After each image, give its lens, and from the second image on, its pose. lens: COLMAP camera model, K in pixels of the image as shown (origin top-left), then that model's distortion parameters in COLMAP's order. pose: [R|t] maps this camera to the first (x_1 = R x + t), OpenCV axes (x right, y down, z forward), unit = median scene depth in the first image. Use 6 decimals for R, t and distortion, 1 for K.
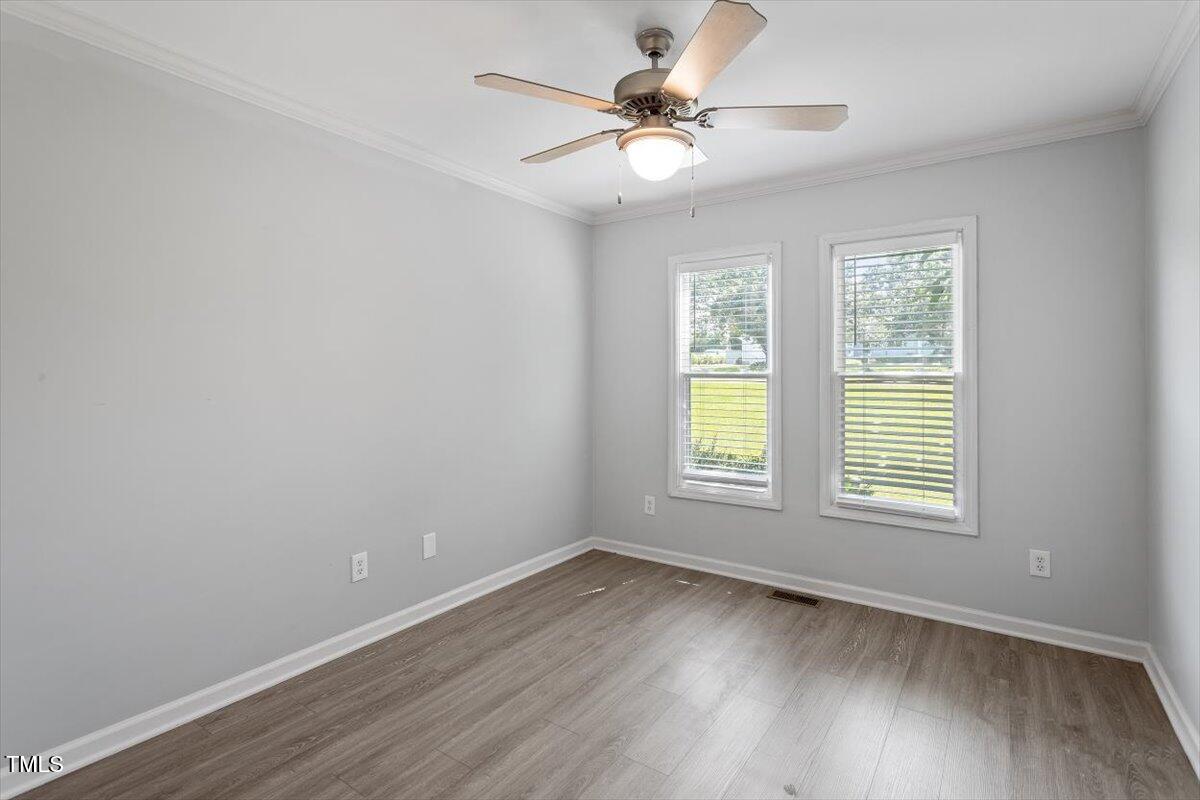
lens RADIAL K [[573.0, 0, 598.2], [0, 573.0, 382.1], [0, 0, 1]] dist [0.003151, 0.000415]
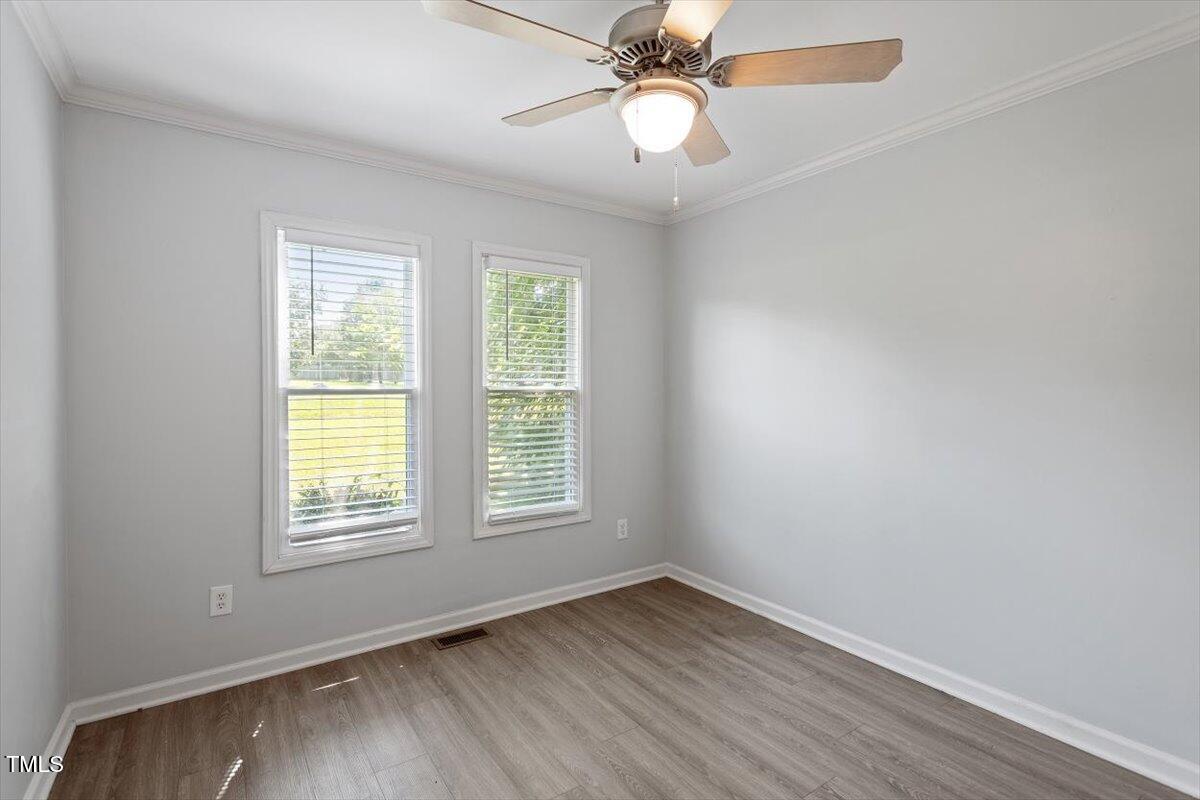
lens RADIAL K [[573.0, 0, 605.3], [0, 573.0, 399.1], [0, 0, 1]] dist [0.003151, 0.000415]
pose [[0.358329, -0.021191, 0.933355, -0.395770], [0.017017, 0.999725, 0.016165, -0.008408], [-0.933440, 0.010091, 0.358591, 0.446536]]
